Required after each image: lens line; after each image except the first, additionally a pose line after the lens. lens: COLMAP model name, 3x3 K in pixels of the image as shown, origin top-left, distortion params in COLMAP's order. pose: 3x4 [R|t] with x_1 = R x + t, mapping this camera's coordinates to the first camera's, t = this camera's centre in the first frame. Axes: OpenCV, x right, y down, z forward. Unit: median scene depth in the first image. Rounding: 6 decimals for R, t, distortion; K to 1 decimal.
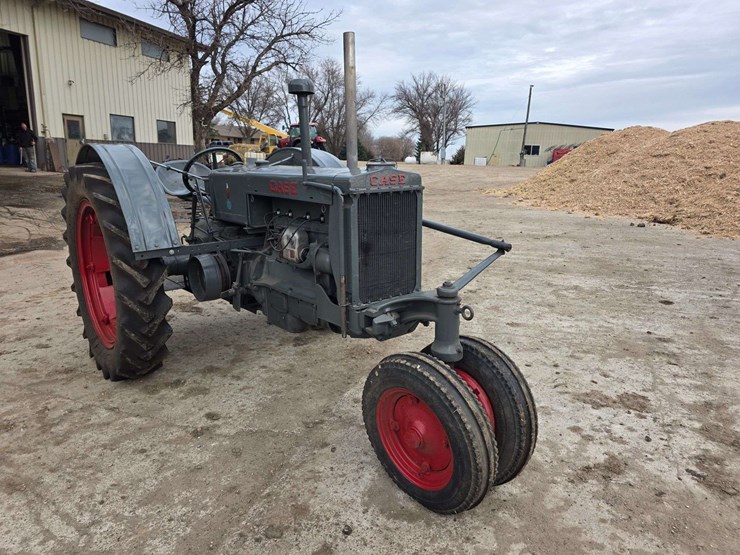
lens RADIAL K [[495.6, 0, 372.9], [0, 495.6, 280.1], [0, 0, 1]] dist [0.065276, -0.061009]
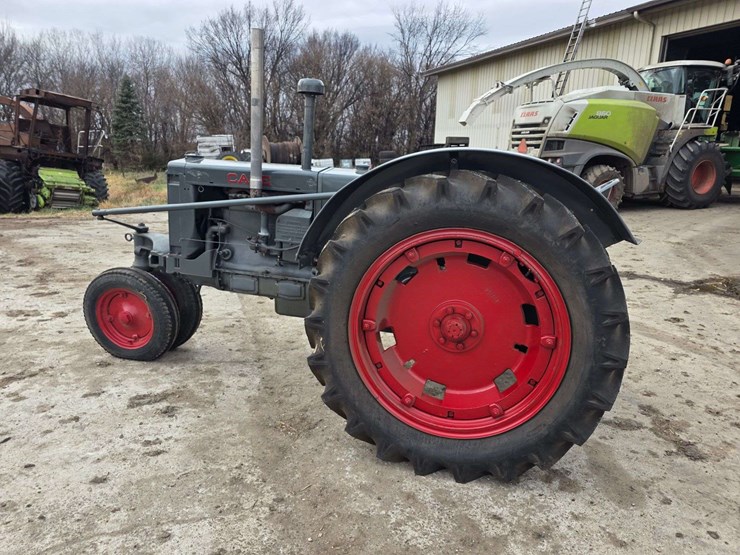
lens RADIAL K [[495.6, 0, 369.1], [0, 495.6, 284.5], [0, 0, 1]] dist [0.065276, -0.061009]
pose [[-0.811809, 0.096368, -0.575916, 0.345121], [-0.190371, 0.888720, 0.417055, -0.434916], [0.552019, 0.448207, -0.703126, 1.784680]]
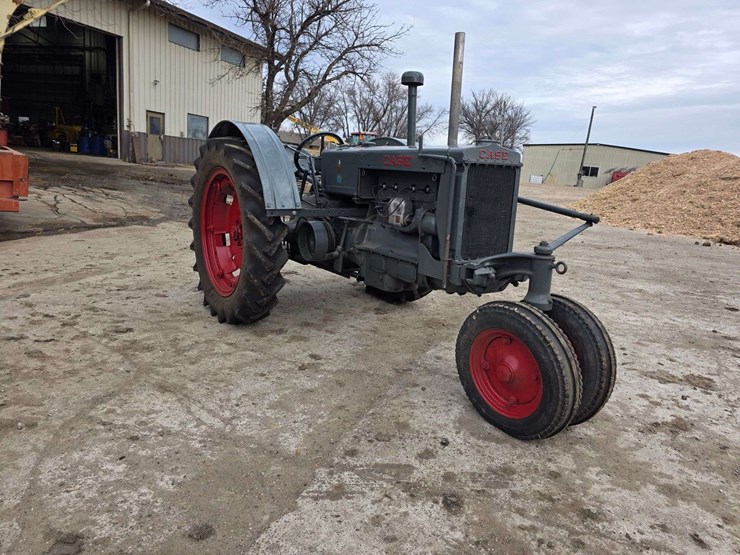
lens RADIAL K [[495.6, 0, 375.8], [0, 495.6, 275.3], [0, 0, 1]] dist [0.065276, -0.061009]
pose [[0.993860, 0.075197, -0.081165, -0.093917], [-0.077843, 0.996516, -0.029936, 0.098778], [0.078631, 0.036071, 0.996251, -0.128661]]
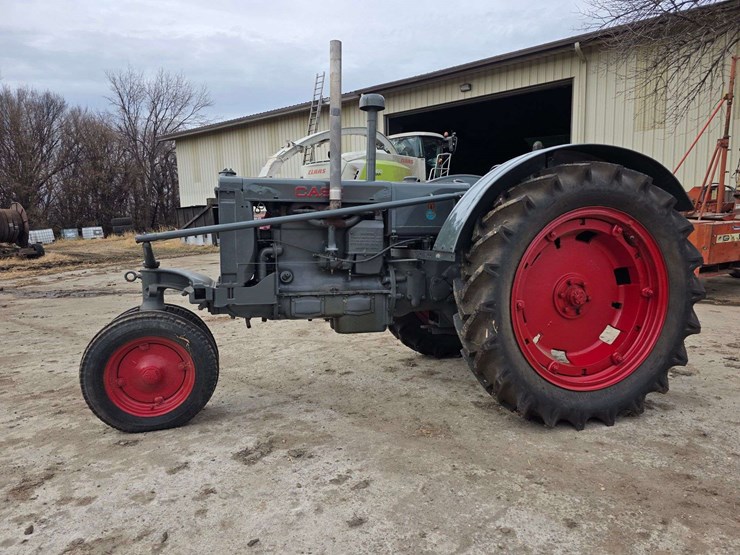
lens RADIAL K [[495.6, 0, 367.7], [0, 495.6, 282.6], [0, 0, 1]] dist [0.065276, -0.061009]
pose [[-0.410358, 0.091305, -0.907342, 0.764440], [-0.209983, 0.958778, 0.191449, -0.206037], [0.887419, 0.269089, -0.374270, 1.360040]]
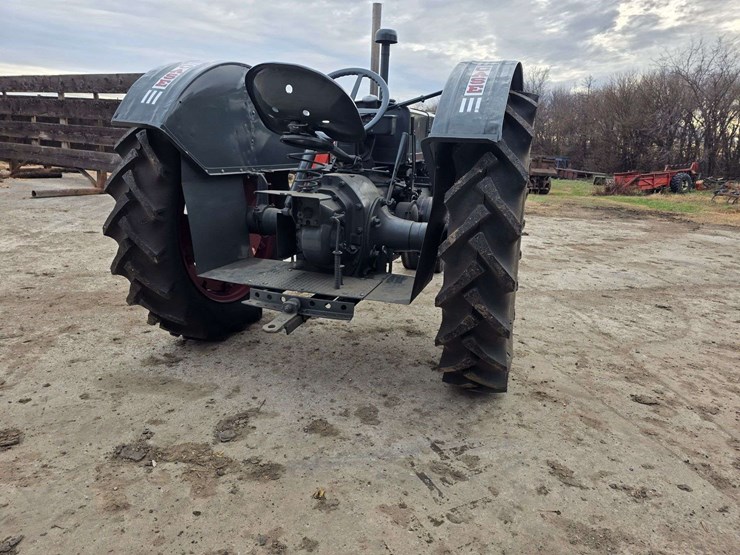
lens RADIAL K [[495.6, 0, 376.9], [0, 495.6, 276.3], [0, 0, 1]] dist [0.065276, -0.061009]
pose [[-0.531143, -0.238586, 0.812997, -1.100135], [0.159431, 0.914251, 0.372460, -0.289331], [-0.832147, 0.327446, -0.447561, 1.576827]]
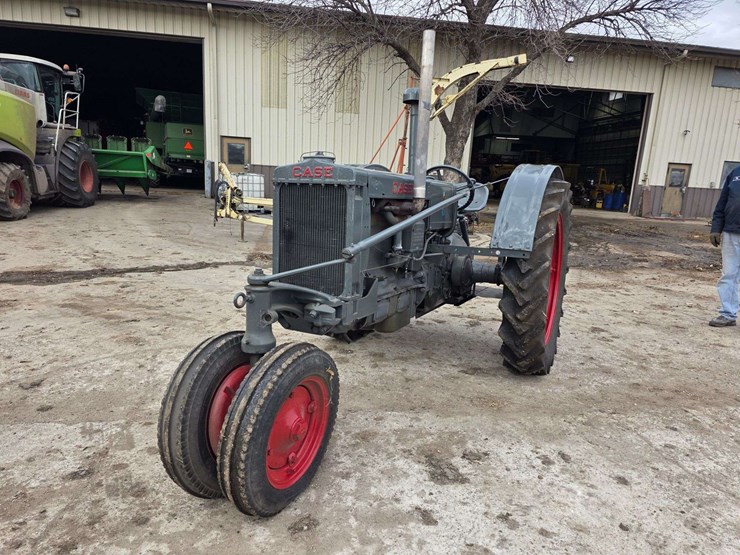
lens RADIAL K [[495.6, 0, 373.1], [0, 495.6, 280.0], [0, 0, 1]] dist [0.065276, -0.061009]
pose [[0.395137, 0.164743, -0.903729, 0.738669], [-0.257198, 0.964282, 0.063326, -0.061777], [0.881882, 0.207415, 0.423395, 0.525115]]
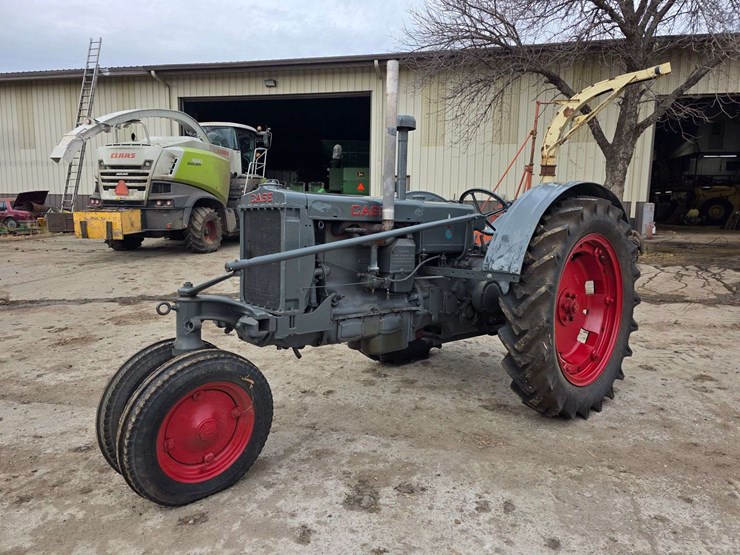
lens RADIAL K [[495.6, 0, 374.2], [0, 495.6, 267.6], [0, 0, 1]] dist [0.065276, -0.061009]
pose [[0.040967, 0.082308, -0.995765, 0.841813], [-0.254055, 0.964705, 0.069288, -0.138304], [0.966322, 0.250141, 0.060432, 0.878095]]
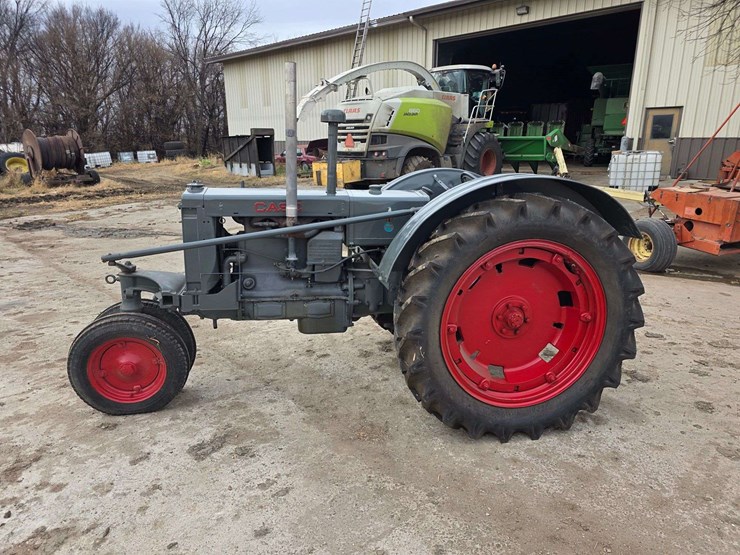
lens RADIAL K [[495.6, 0, 373.1], [0, 495.6, 279.6], [0, 0, 1]] dist [0.065276, -0.061009]
pose [[-0.496219, 0.200045, -0.844837, 0.709310], [-0.221006, 0.911932, 0.345741, -0.416982], [0.839597, 0.358277, -0.408307, 1.492738]]
